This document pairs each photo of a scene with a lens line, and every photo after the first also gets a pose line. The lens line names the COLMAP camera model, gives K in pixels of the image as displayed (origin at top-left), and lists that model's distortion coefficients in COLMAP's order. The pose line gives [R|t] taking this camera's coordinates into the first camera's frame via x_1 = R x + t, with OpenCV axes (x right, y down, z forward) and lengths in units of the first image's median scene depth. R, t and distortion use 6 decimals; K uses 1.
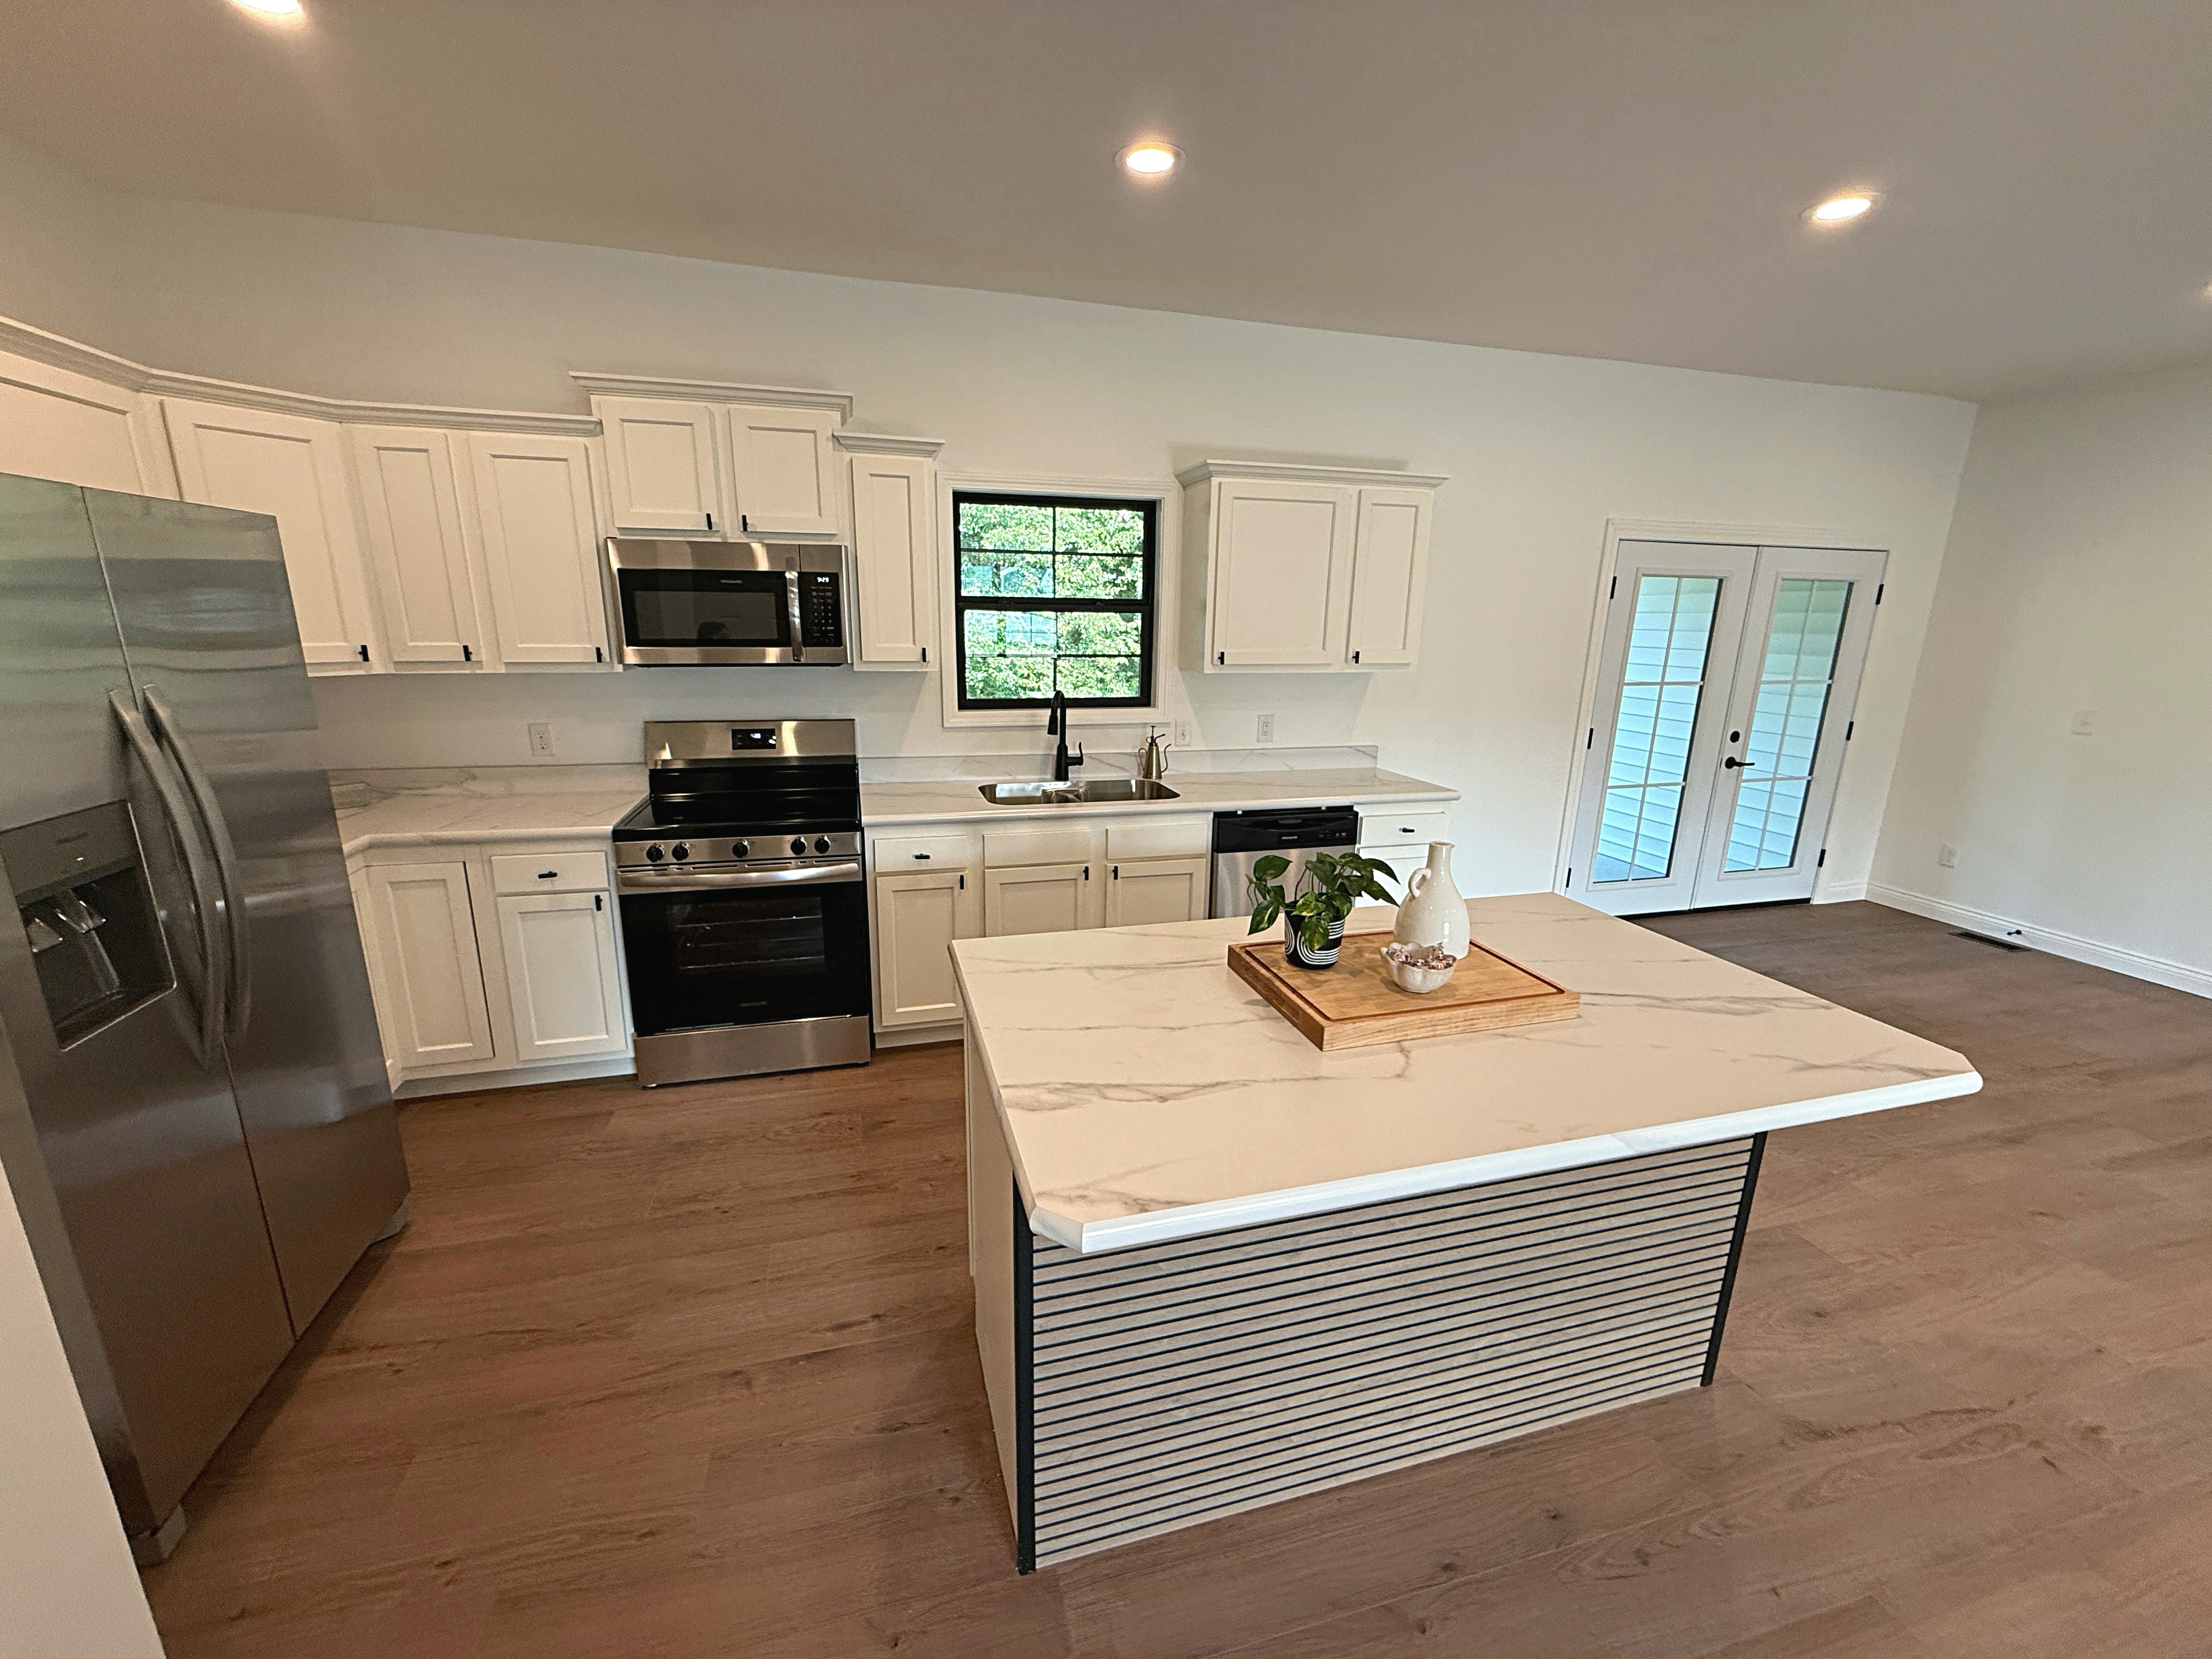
lens RADIAL K [[890.7, 0, 1094.4], [0, 890.7, 825.6], [0, 0, 1]] dist [-0.002677, 0.001803]
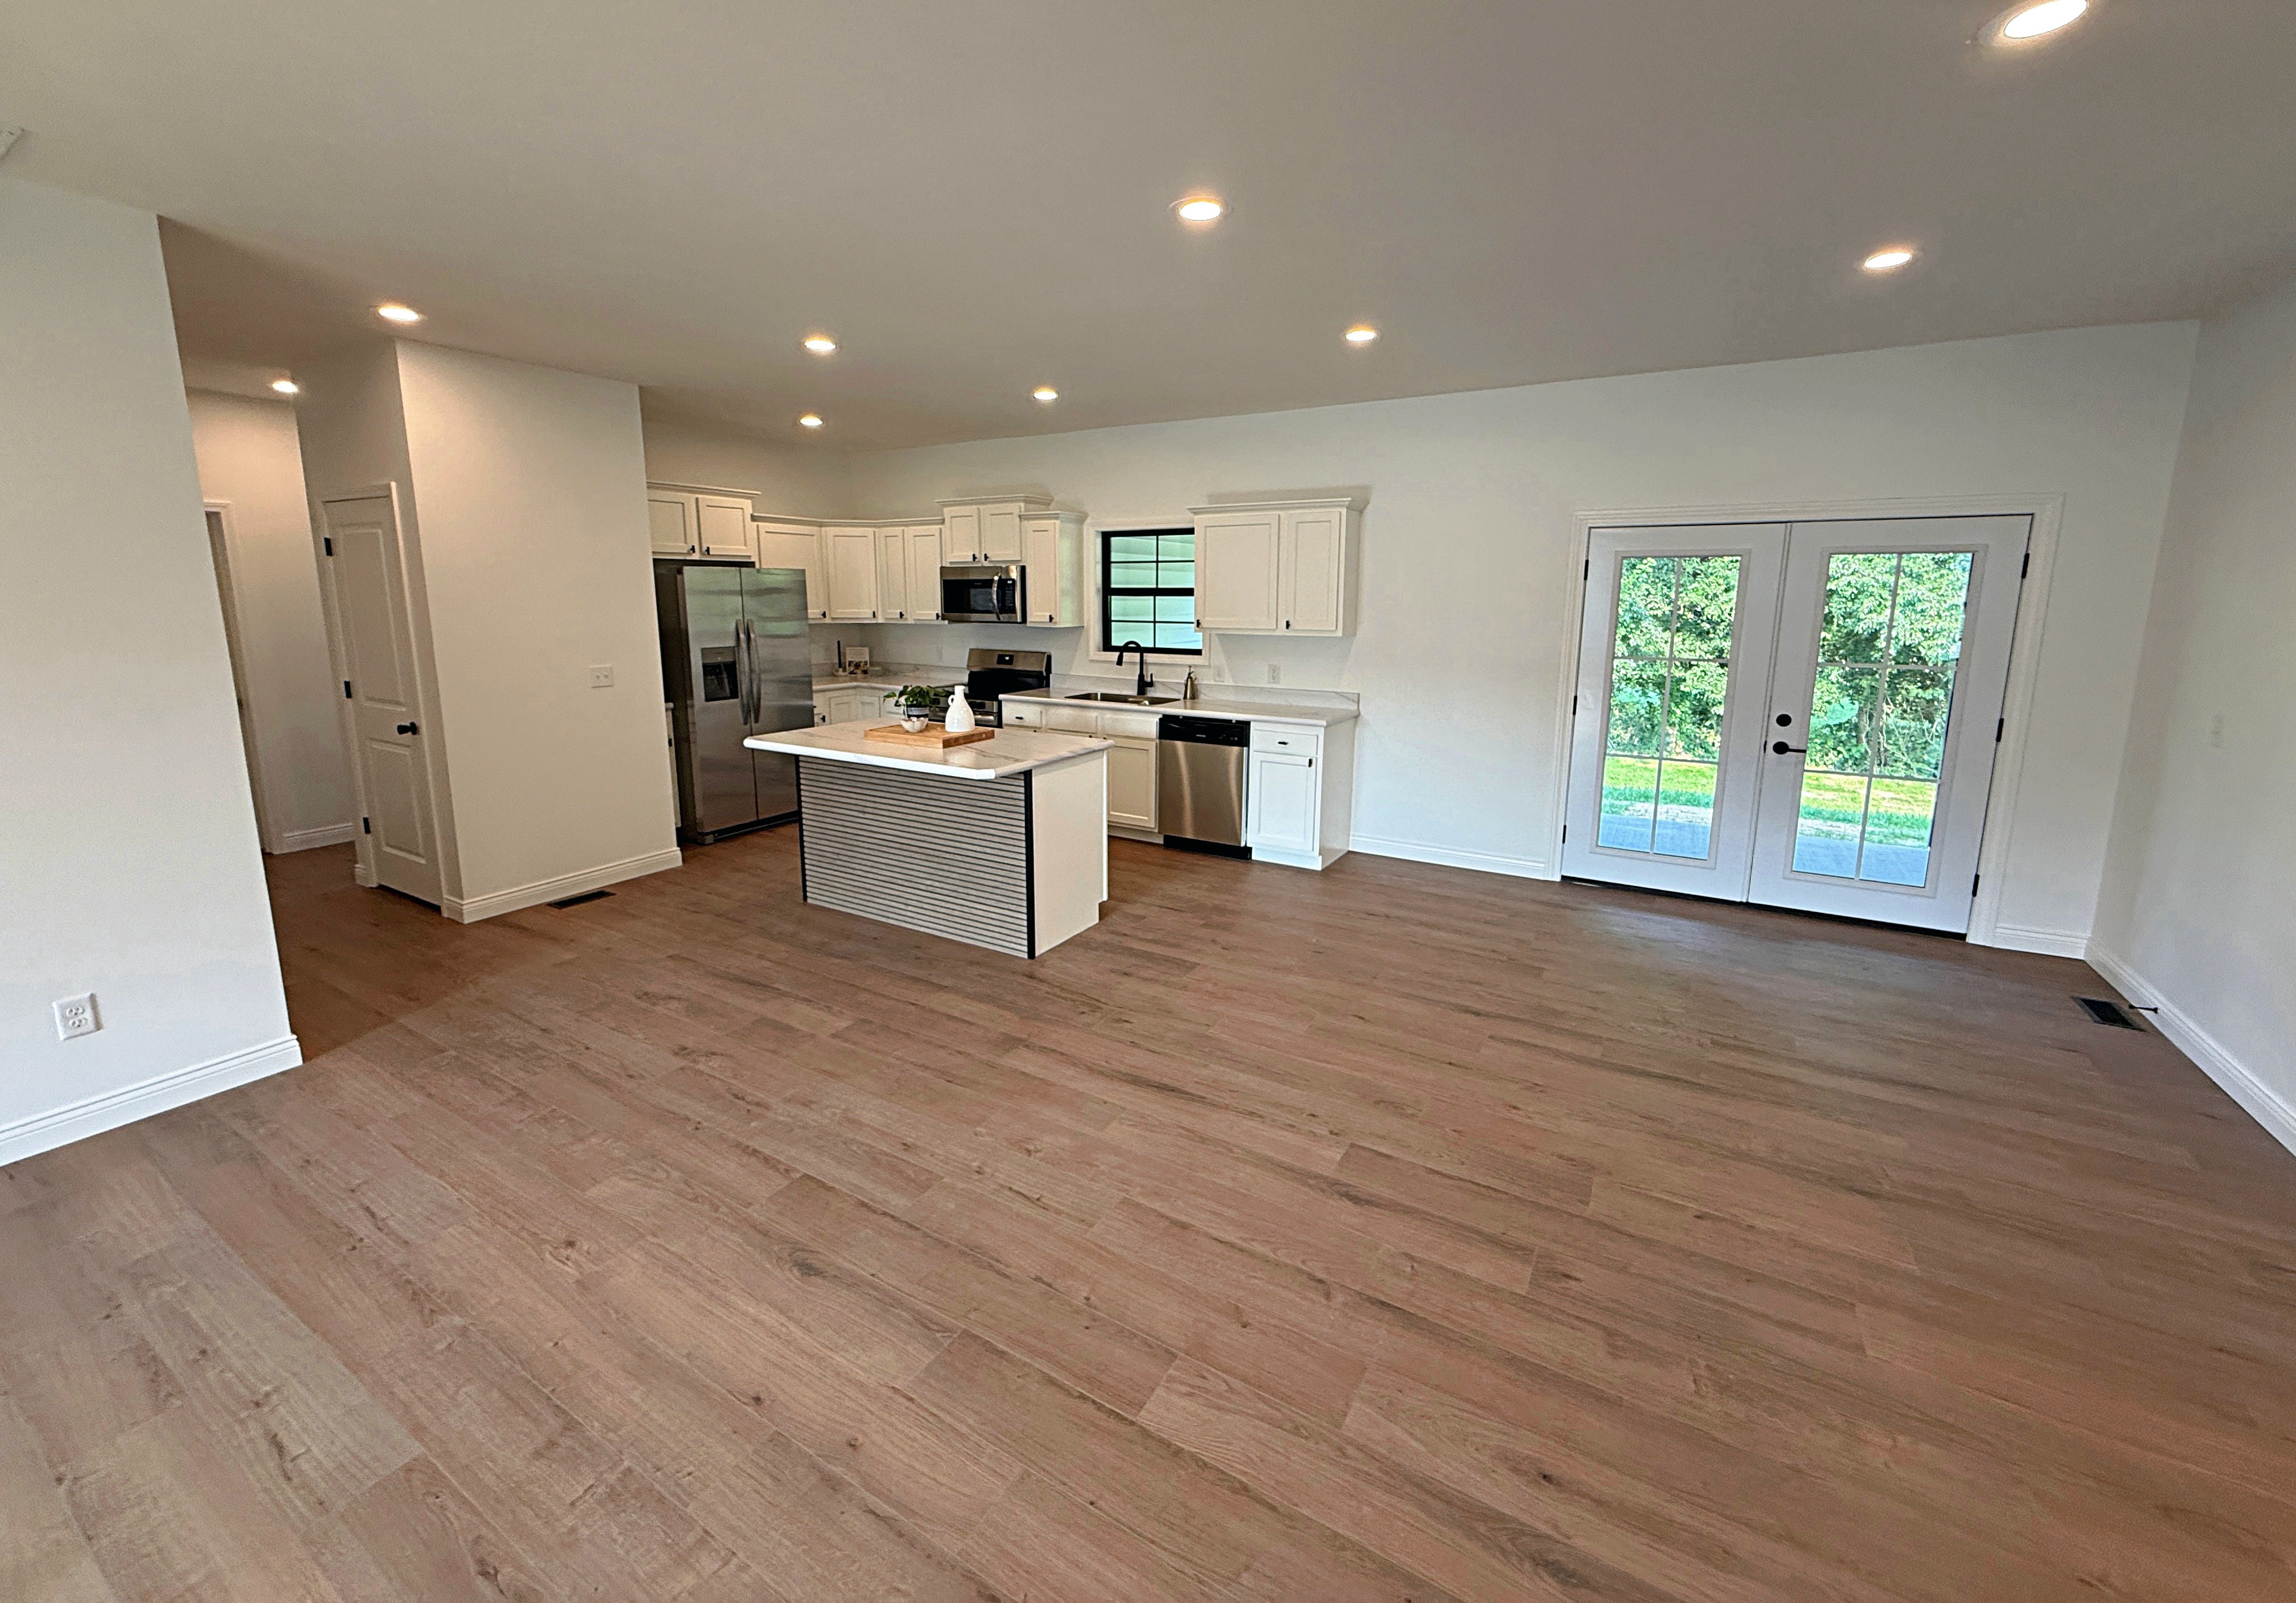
lens RADIAL K [[914.3, 0, 1139.5], [0, 914.3, 746.2], [0, 0, 1]] dist [-0.001670, 0.000291]
pose [[0.691986, 0.107749, -0.713825, 1.450116], [-0.162235, 0.986717, -0.008330, 0.070219], [0.703445, 0.121572, 0.700275, -0.234117]]
